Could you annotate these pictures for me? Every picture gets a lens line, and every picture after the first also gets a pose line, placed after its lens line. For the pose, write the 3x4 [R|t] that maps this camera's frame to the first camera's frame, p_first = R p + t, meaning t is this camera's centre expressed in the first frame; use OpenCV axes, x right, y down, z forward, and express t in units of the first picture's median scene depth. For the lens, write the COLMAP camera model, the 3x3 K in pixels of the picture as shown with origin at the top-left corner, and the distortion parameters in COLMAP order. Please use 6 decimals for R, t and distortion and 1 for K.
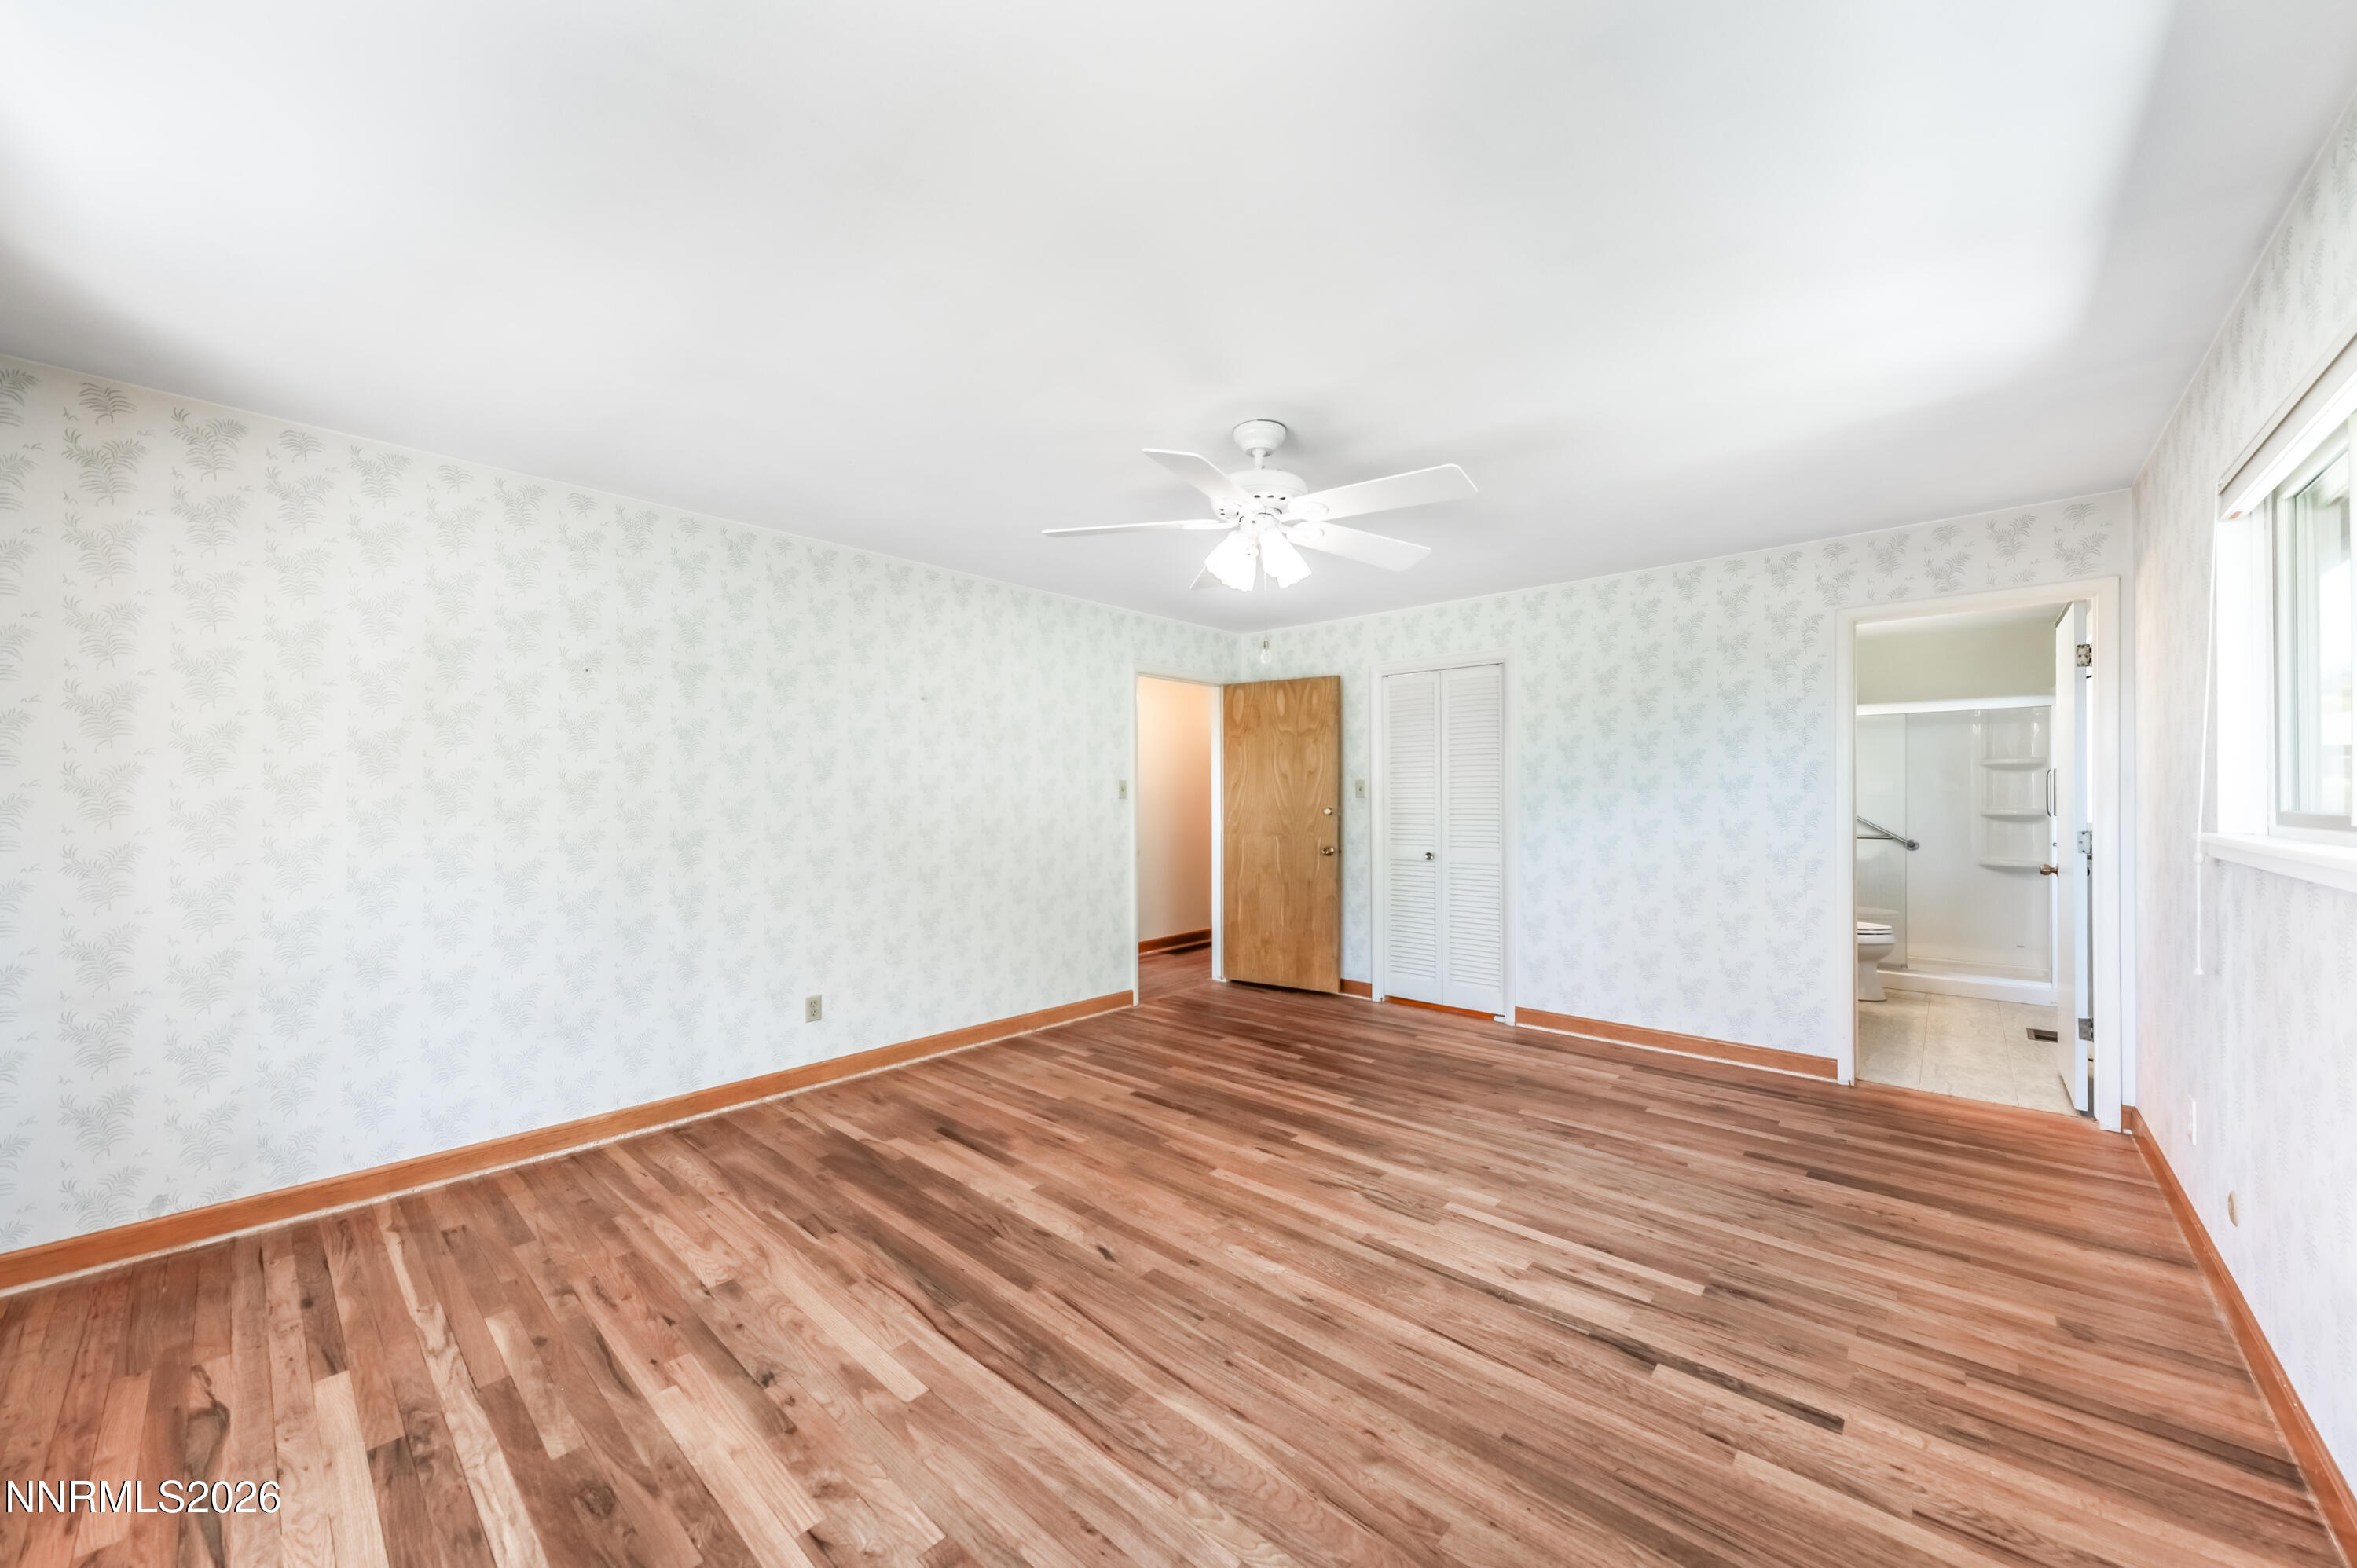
lens RADIAL K [[826.8, 0, 1176.1], [0, 826.8, 791.5], [0, 0, 1]] dist [0.000435, -0.001582]
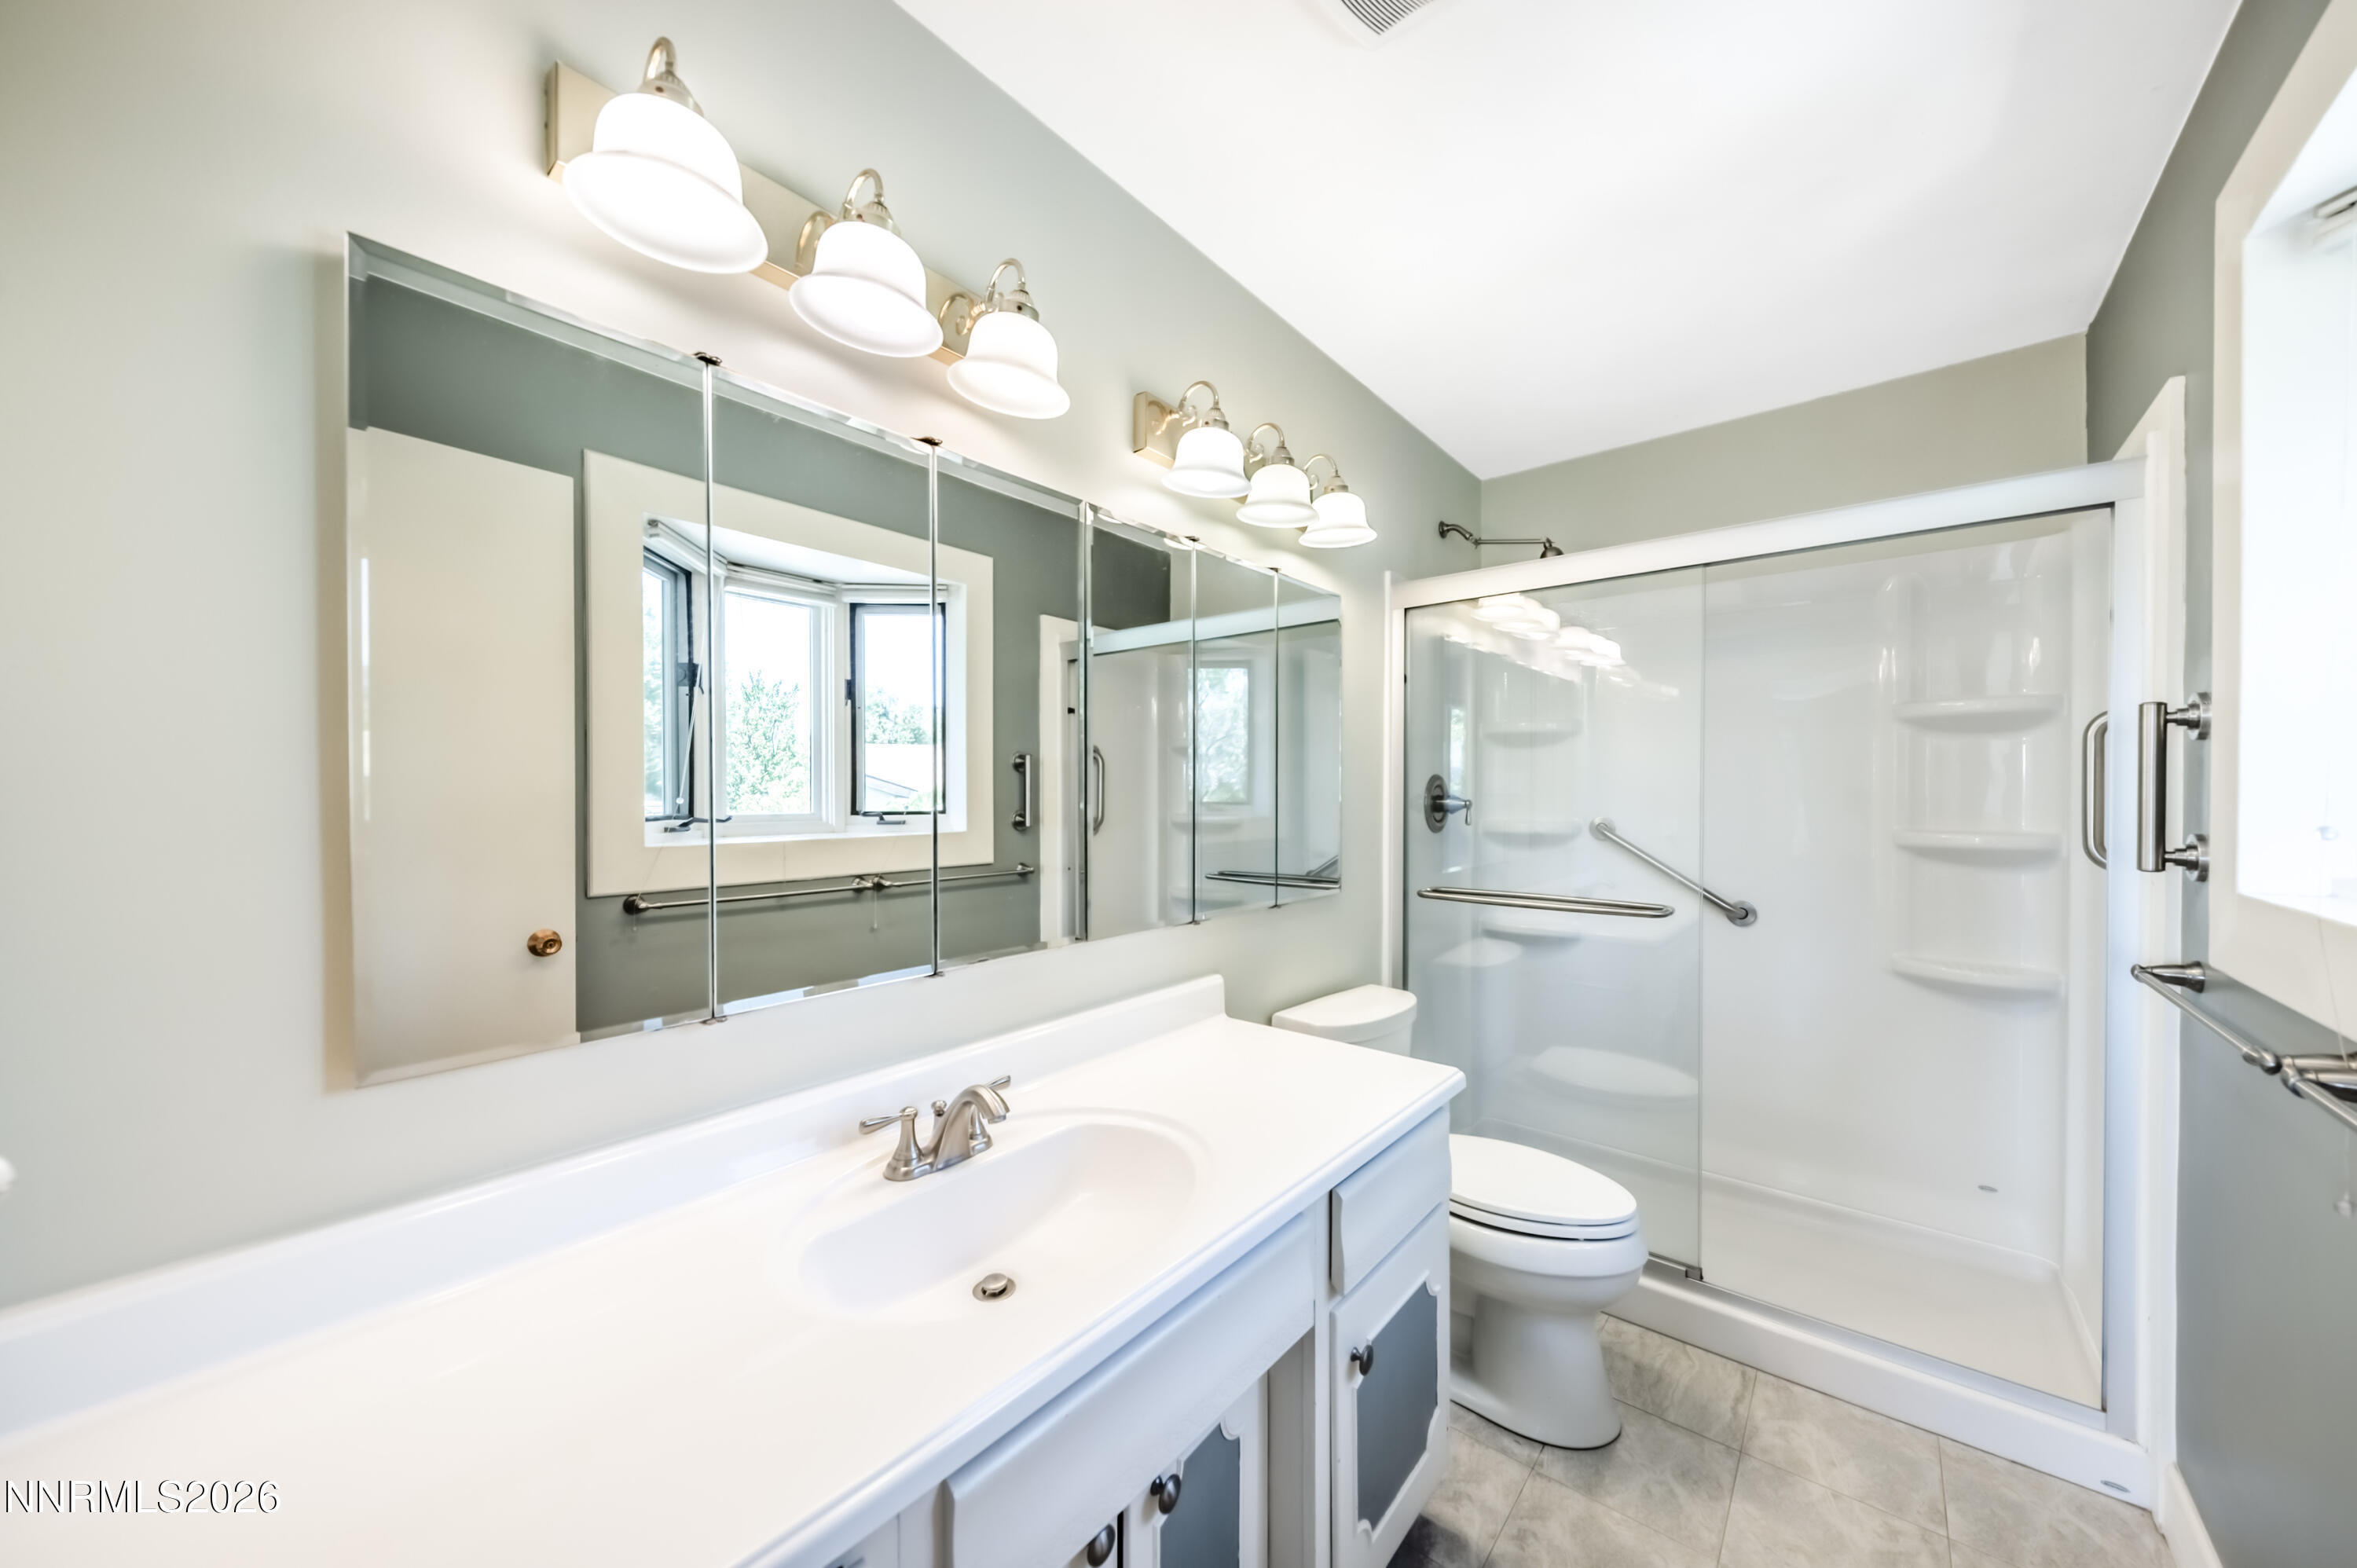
lens RADIAL K [[826.8, 0, 1181.0], [0, 826.8, 788.1], [0, 0, 1]] dist [0.000435, -0.001582]
pose [[0.998017, 0.000975, 0.062938, 0.594381], [-0.001197, 0.999993, 0.003482, -0.000584], [-0.062934, -0.003551, 0.998011, 0.612821]]
